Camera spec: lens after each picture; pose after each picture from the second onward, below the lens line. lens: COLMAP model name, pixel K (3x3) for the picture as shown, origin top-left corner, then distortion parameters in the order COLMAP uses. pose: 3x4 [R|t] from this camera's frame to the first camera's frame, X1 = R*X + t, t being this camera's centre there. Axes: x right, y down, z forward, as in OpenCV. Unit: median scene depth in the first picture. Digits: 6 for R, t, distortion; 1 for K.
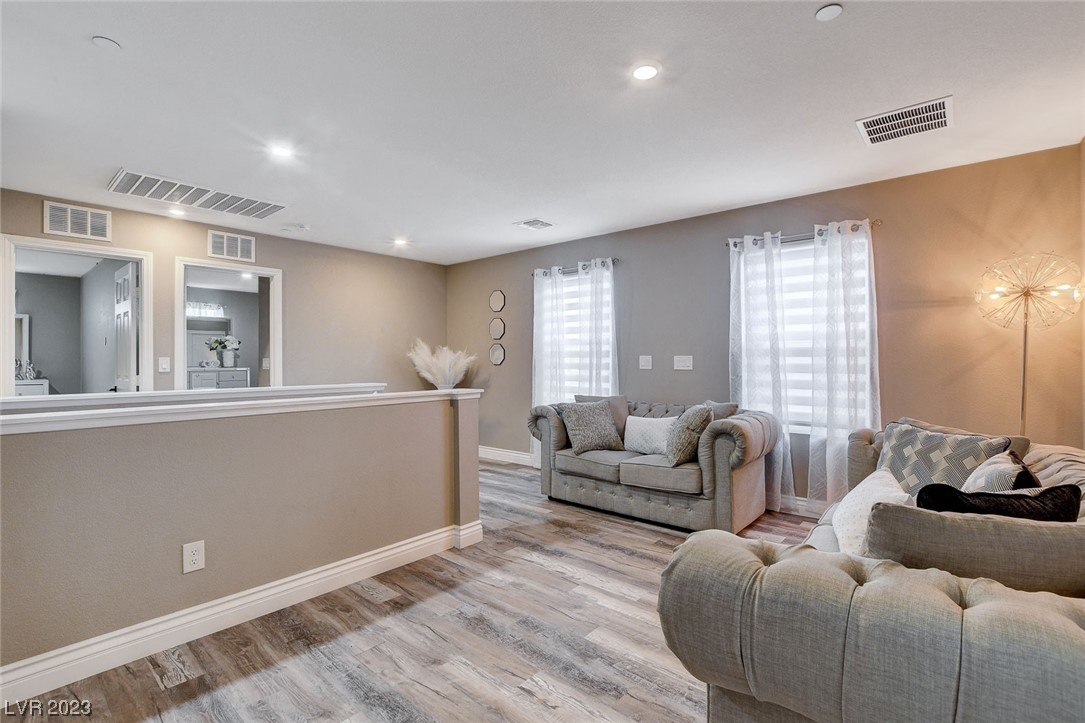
lens RADIAL K [[484.6, 0, 555.0], [0, 484.6, 355.2], [0, 0, 1]] dist [-0.018465, 0.000373]
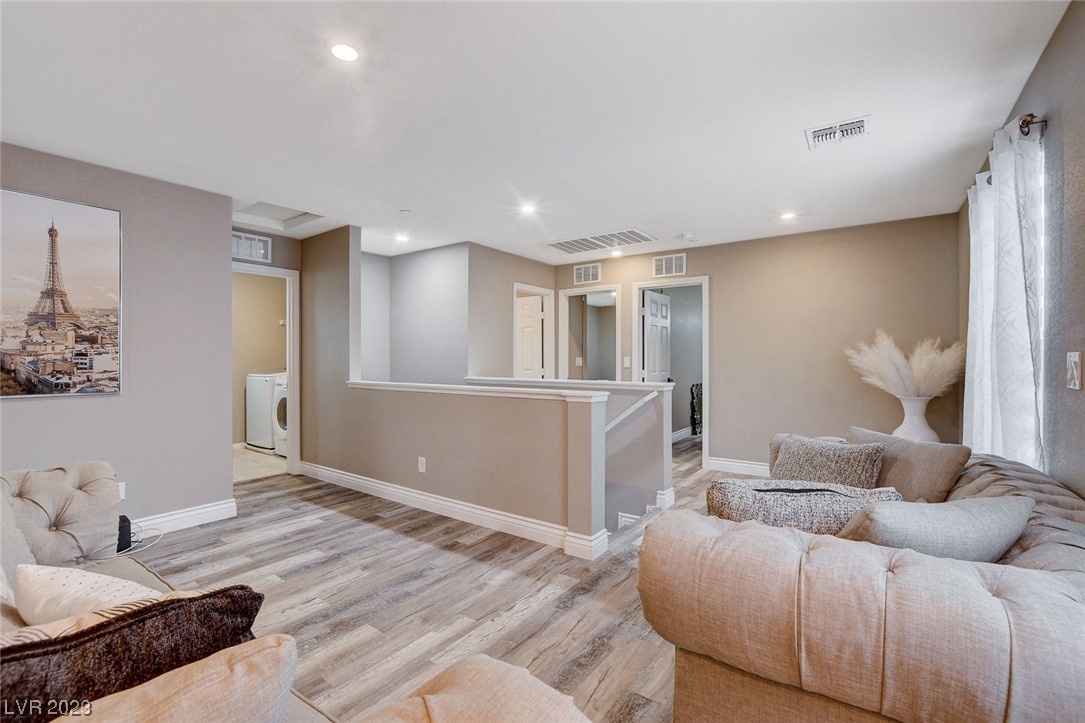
lens RADIAL K [[484.6, 0, 557.1], [0, 484.6, 360.5], [0, 0, 1]] dist [-0.018465, 0.000373]
pose [[0.088864, 0.008117, -0.996011, 0.843332], [0.008741, 0.999922, 0.008929, 0.000047], [0.996005, -0.009500, 0.088786, 0.977329]]
